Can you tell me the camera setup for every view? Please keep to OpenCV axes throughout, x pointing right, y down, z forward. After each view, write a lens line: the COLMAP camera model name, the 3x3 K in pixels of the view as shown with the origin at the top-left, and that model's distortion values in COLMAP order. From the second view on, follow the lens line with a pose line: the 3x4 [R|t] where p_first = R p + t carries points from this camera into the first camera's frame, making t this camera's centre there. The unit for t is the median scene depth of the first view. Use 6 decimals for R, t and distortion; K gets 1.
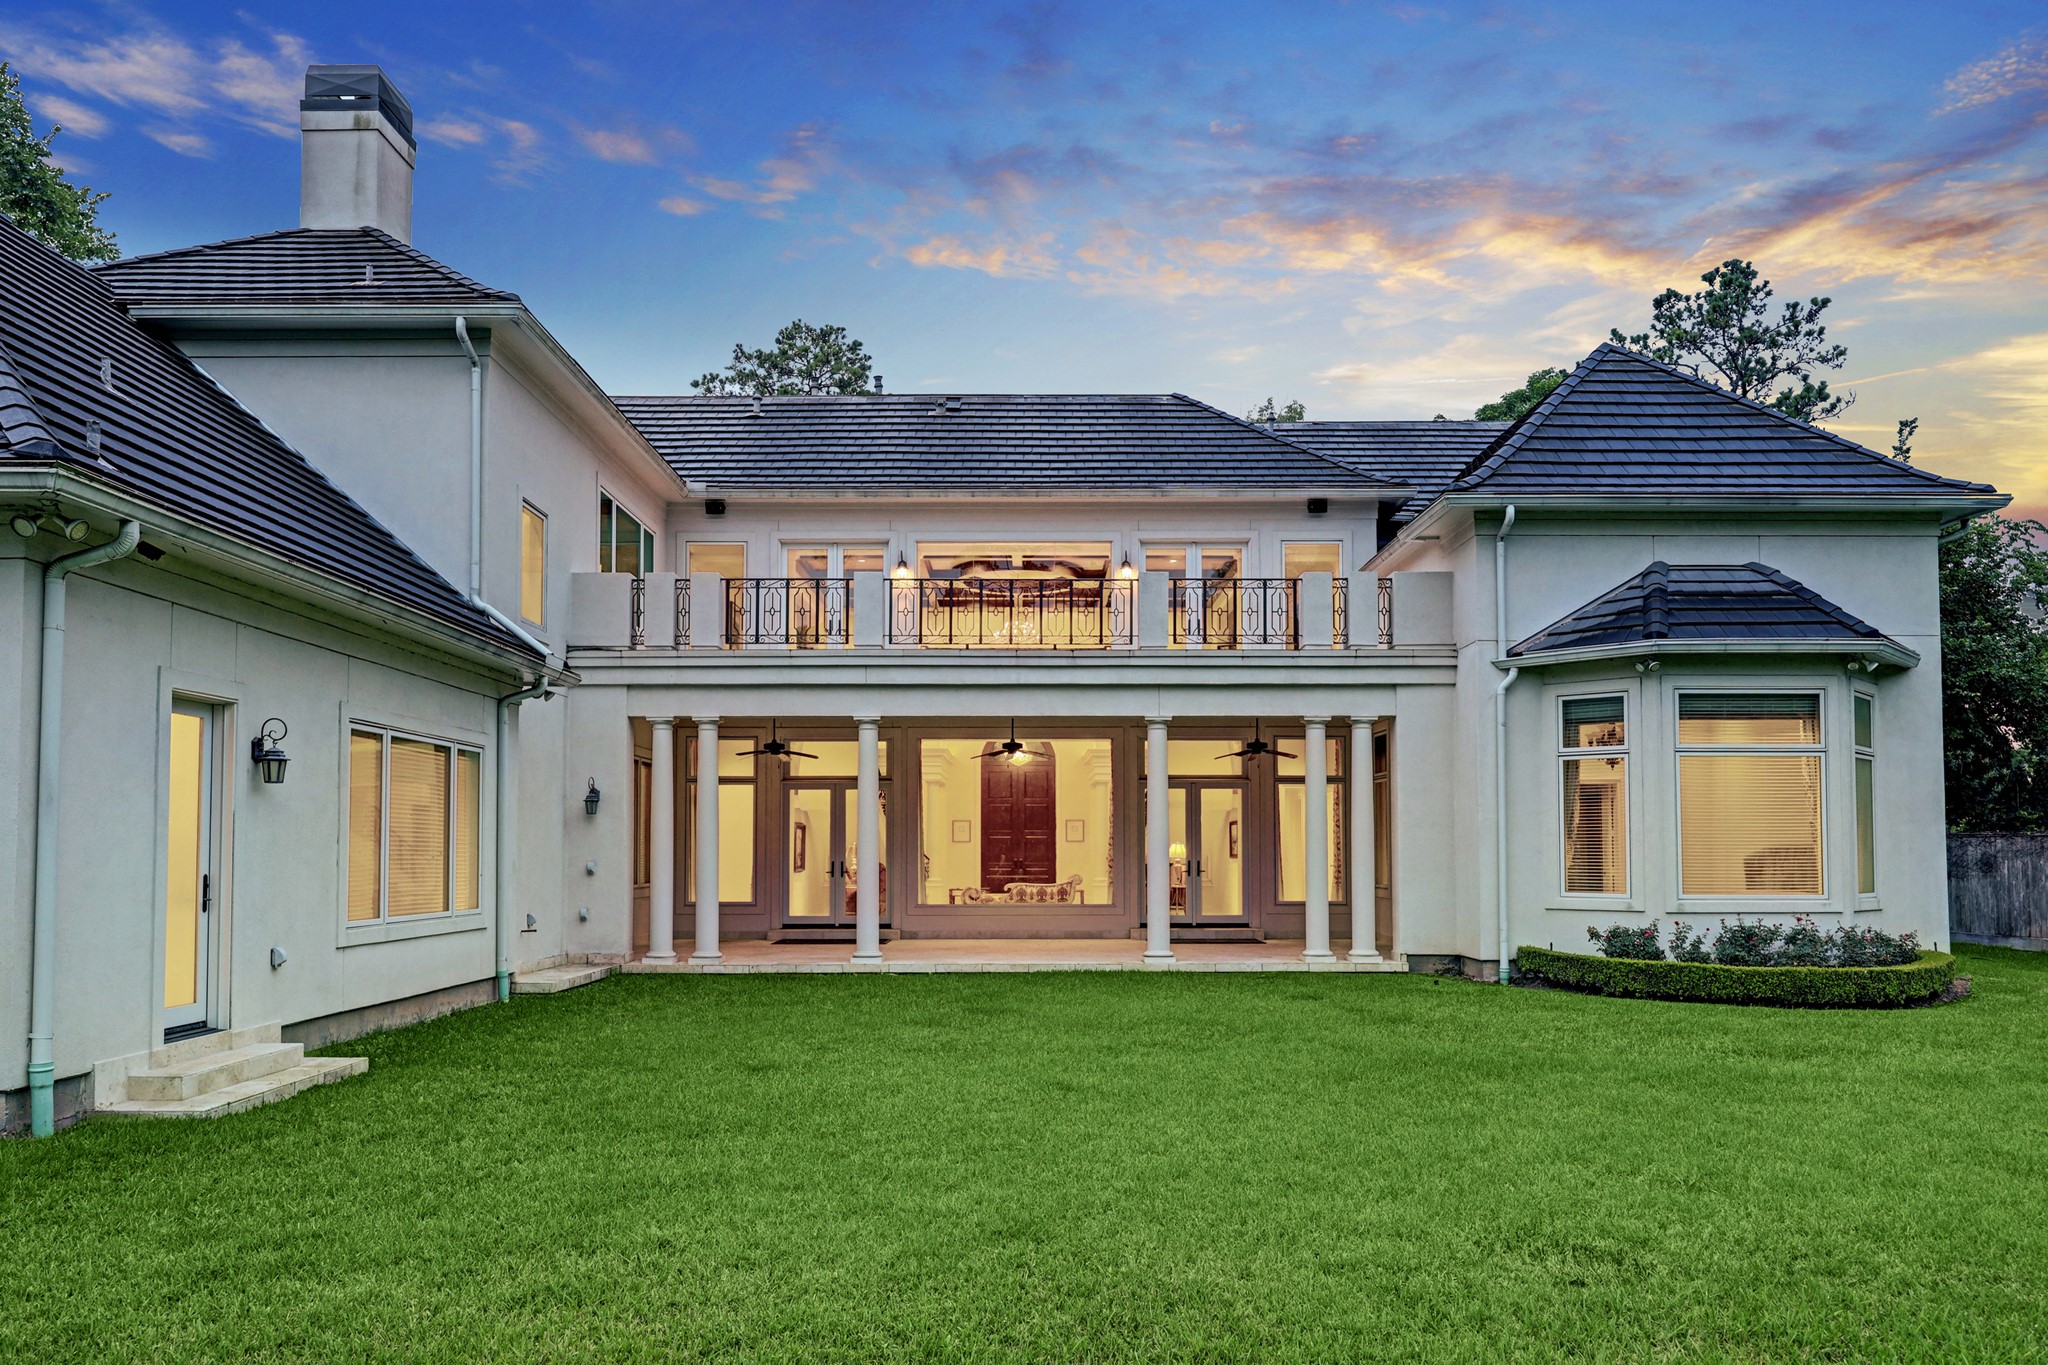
lens RADIAL K [[1320.6, 0, 1025.7], [0, 1320.6, 786.2], [0, 0, 1]] dist [0.000848, 0.000219]
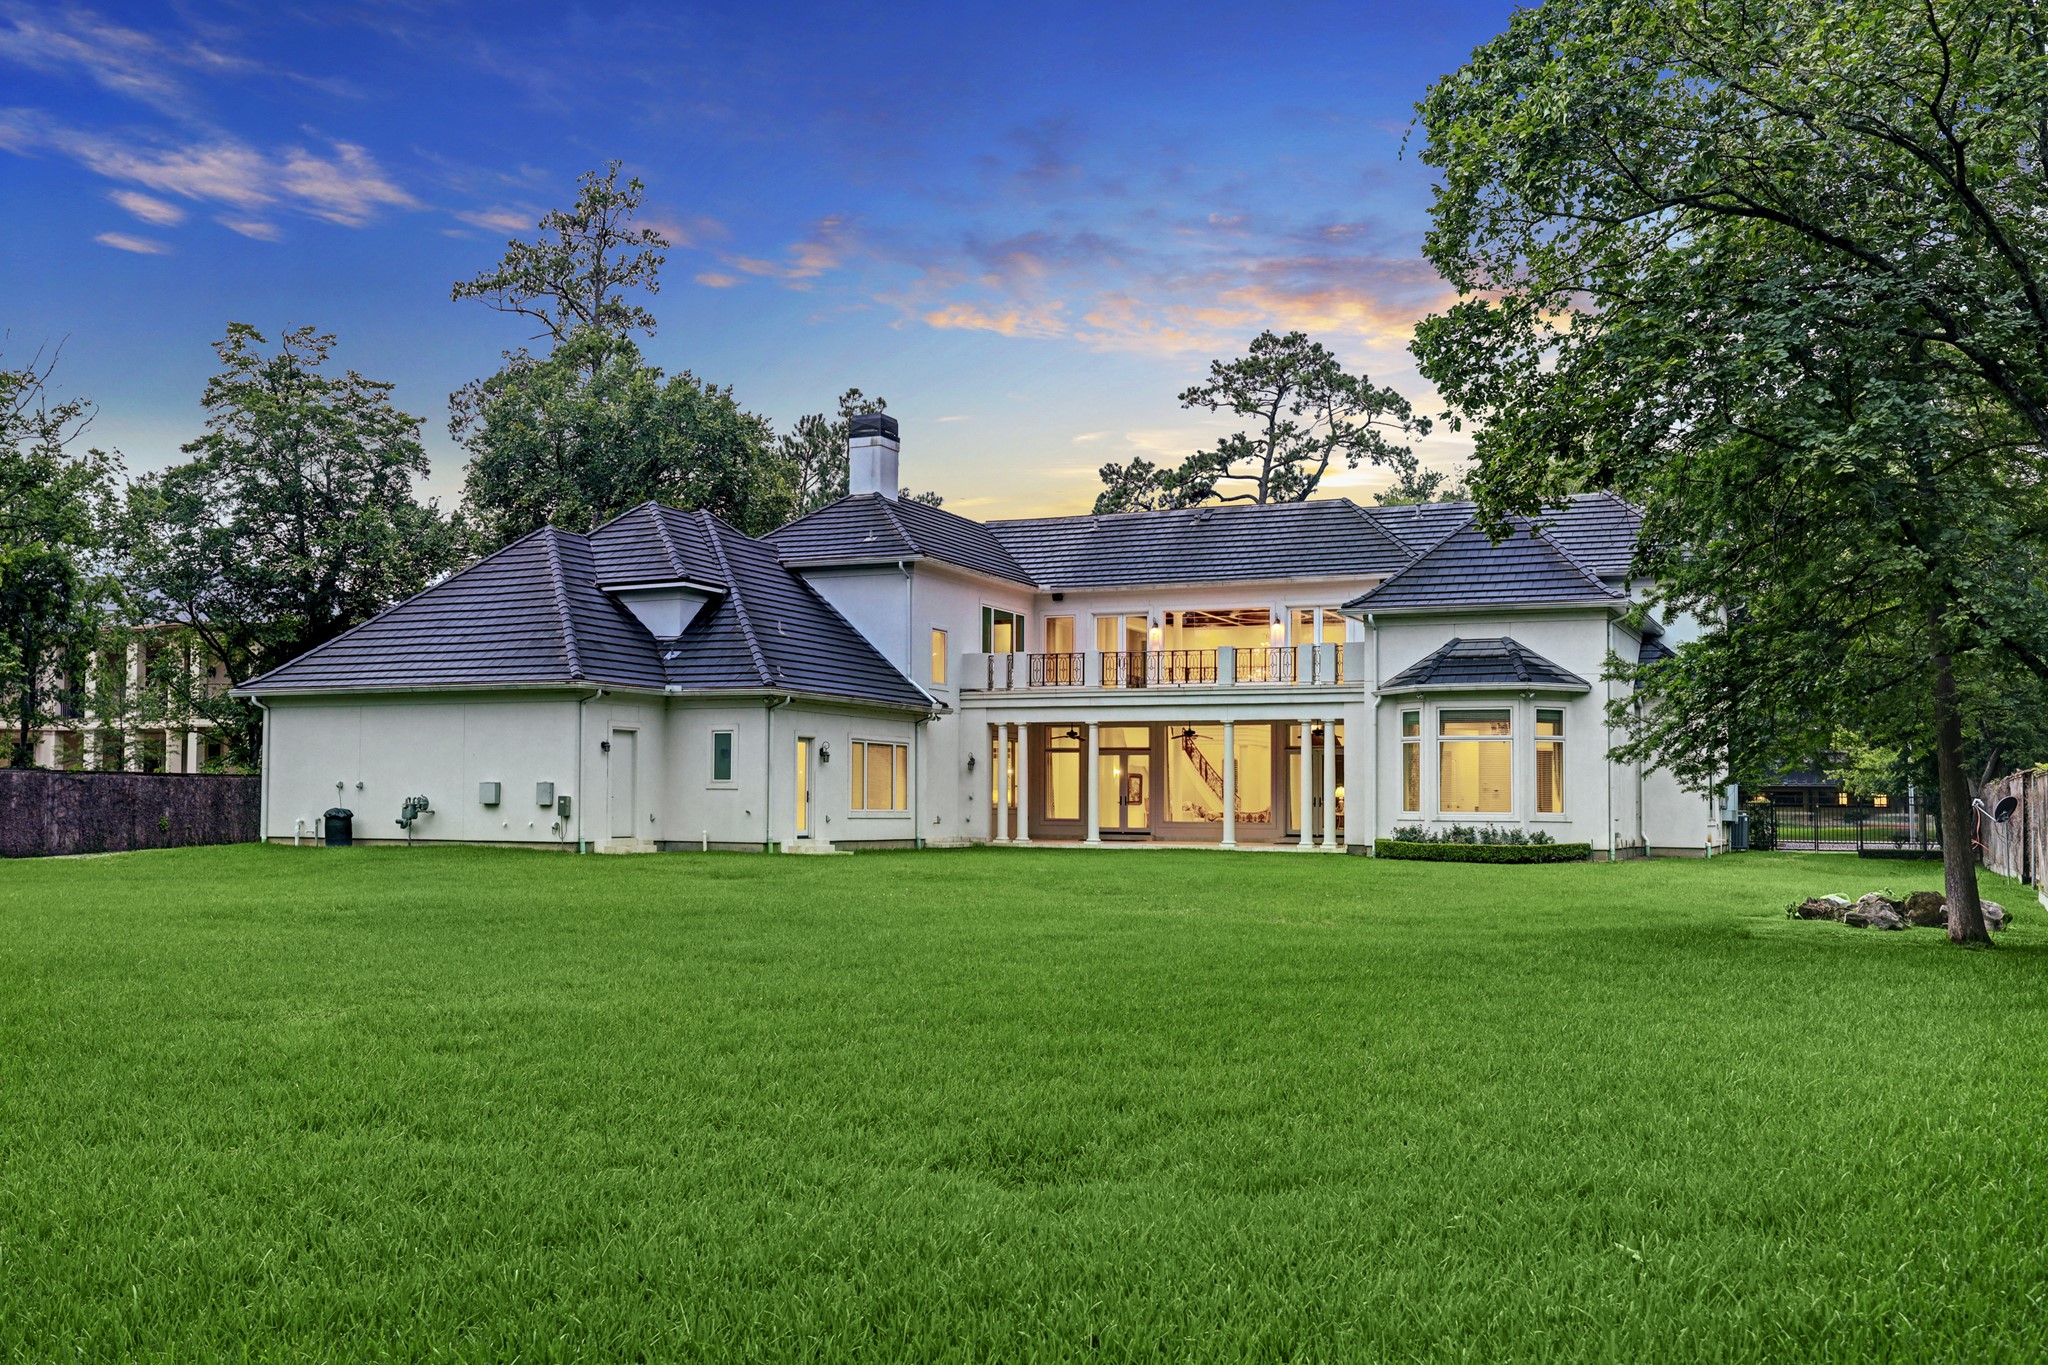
lens RADIAL K [[1859.4, 0, 1023.3], [0, 1859.4, 732.2], [0, 0, 1]] dist [-0.000585, 0.003032]
pose [[0.894765, -0.008196, -0.446463, 1.134542], [0.011492, 0.999923, 0.004675, -0.055350], [0.446390, -0.009314, 0.894790, -1.706801]]
